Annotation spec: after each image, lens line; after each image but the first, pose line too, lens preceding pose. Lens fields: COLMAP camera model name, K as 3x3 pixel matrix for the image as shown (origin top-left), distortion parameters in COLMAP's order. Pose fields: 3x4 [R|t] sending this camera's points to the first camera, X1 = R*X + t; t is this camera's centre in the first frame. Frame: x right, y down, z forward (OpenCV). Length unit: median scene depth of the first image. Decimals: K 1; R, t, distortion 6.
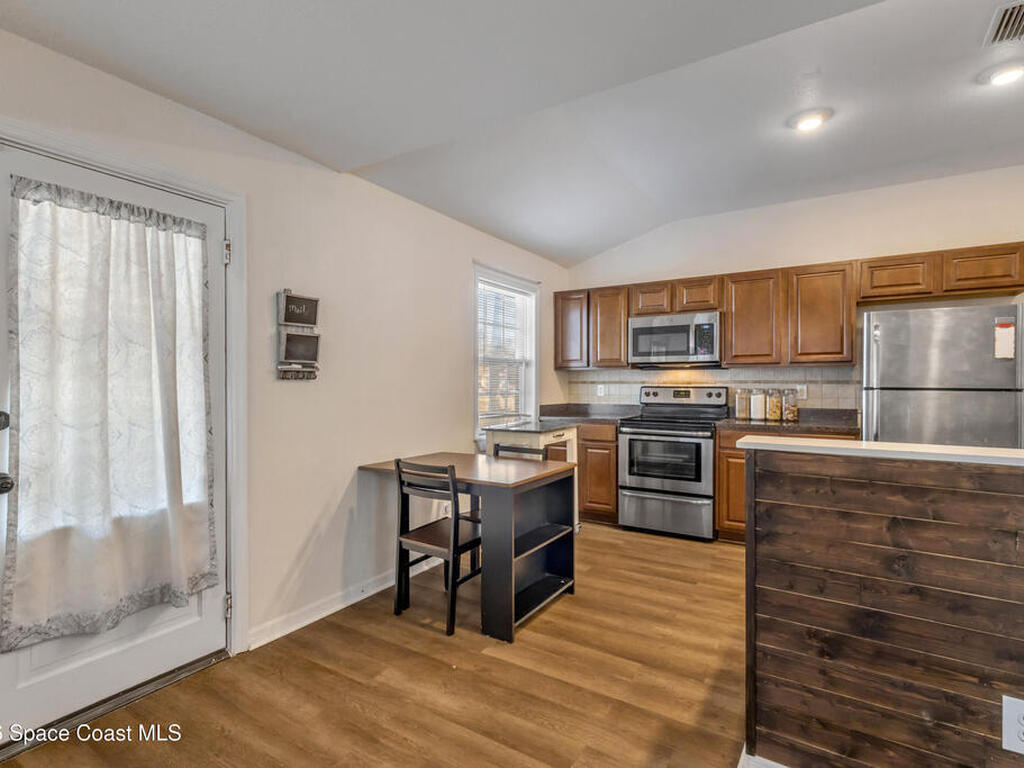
lens RADIAL K [[519.6, 0, 512.0], [0, 519.6, 384.0], [0, 0, 1]] dist [0.005148, -0.001555]
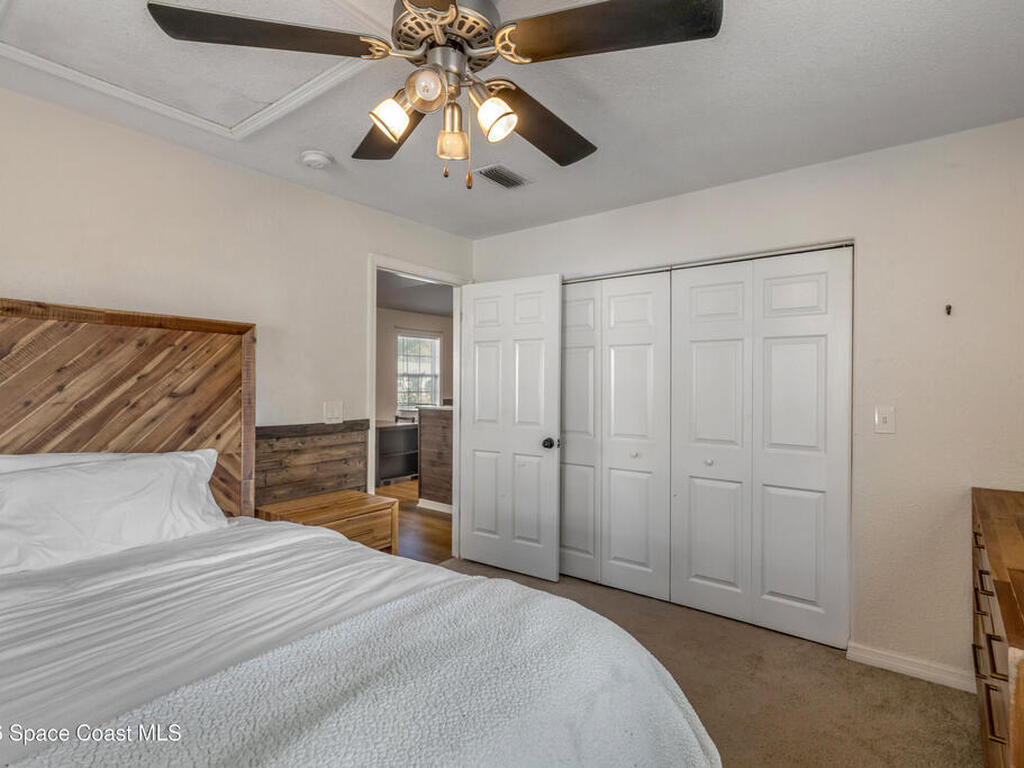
lens RADIAL K [[526.4, 0, 512.0], [0, 526.4, 384.0], [0, 0, 1]] dist [0.002683, 0.000305]
pose [[0.995516, 0.000361, -0.094592, 0.536585], [0.000132, 0.999986, 0.005203, -0.024715], [0.094592, -0.005193, 0.995503, -0.924972]]
